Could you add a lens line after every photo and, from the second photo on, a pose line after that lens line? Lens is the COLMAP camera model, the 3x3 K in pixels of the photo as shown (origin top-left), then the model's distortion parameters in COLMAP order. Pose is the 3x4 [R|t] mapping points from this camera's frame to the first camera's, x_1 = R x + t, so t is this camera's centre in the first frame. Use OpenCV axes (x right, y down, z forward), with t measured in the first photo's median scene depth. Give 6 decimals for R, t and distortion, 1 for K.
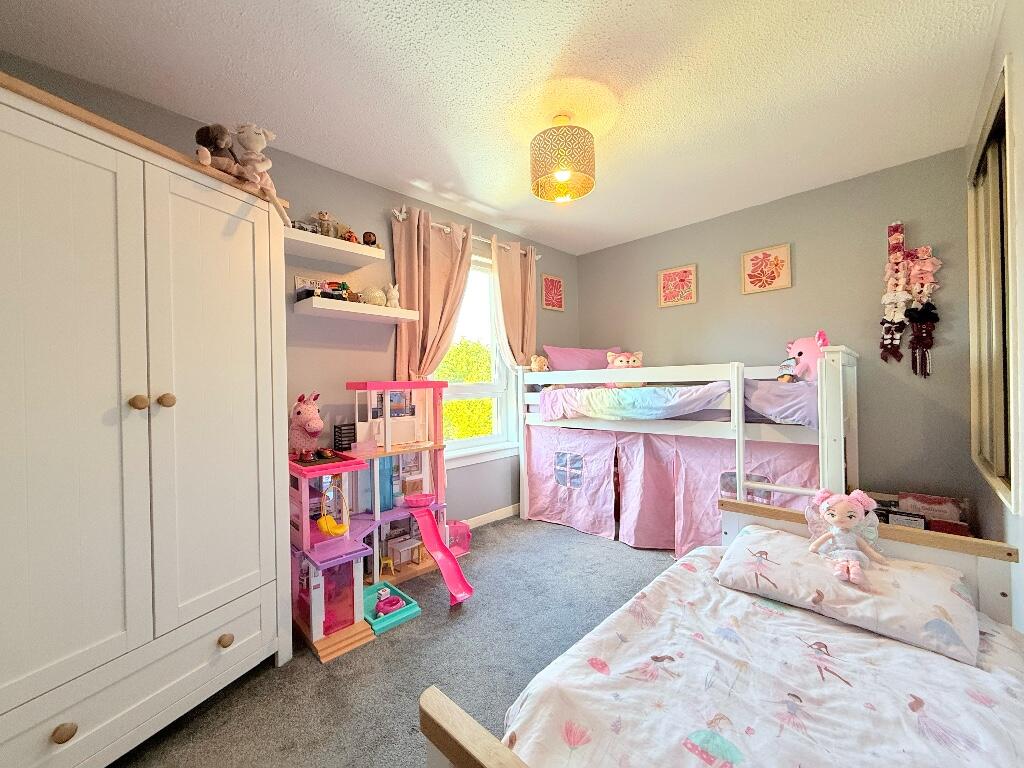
lens RADIAL K [[410.0, 0, 509.7], [0, 410.0, 384.9], [0, 0, 1]] dist [0.001314, 0.000355]
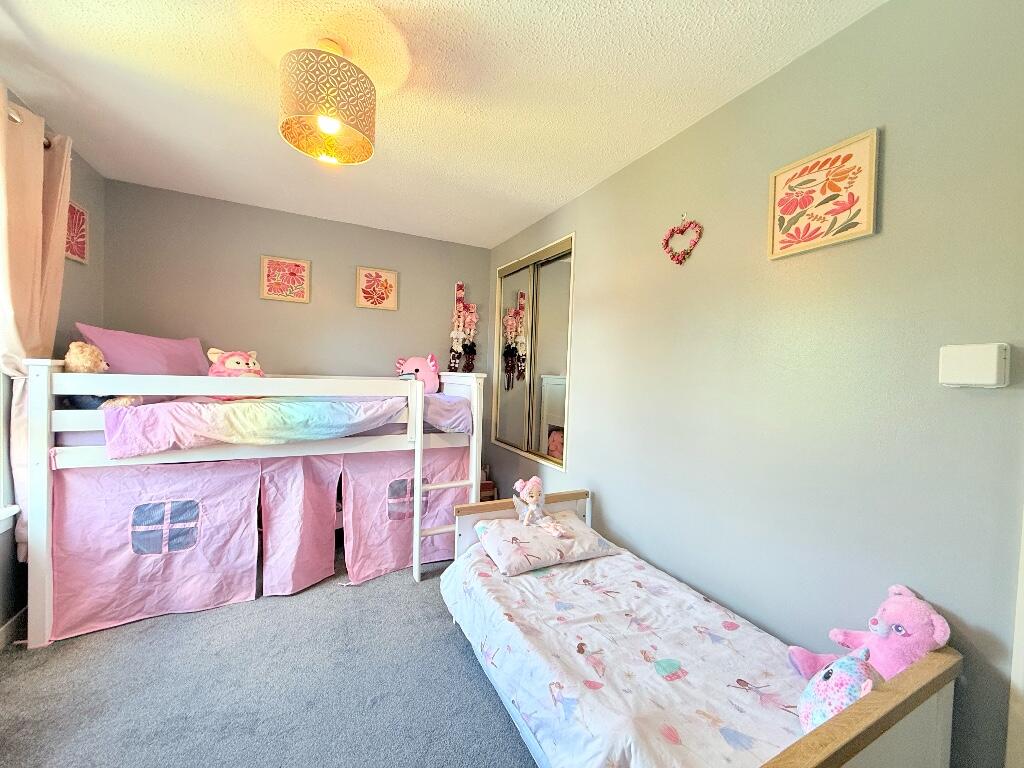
lens RADIAL K [[407.9, 0, 512.8], [0, 407.9, 396.5], [0, 0, 1]] dist [-0.000190, 0.000177]
pose [[0.330359, -0.015791, 0.943723, -0.315727], [-0.034629, 0.998984, 0.028838, -0.041566], [-0.943220, -0.042207, 0.329477, 0.313067]]
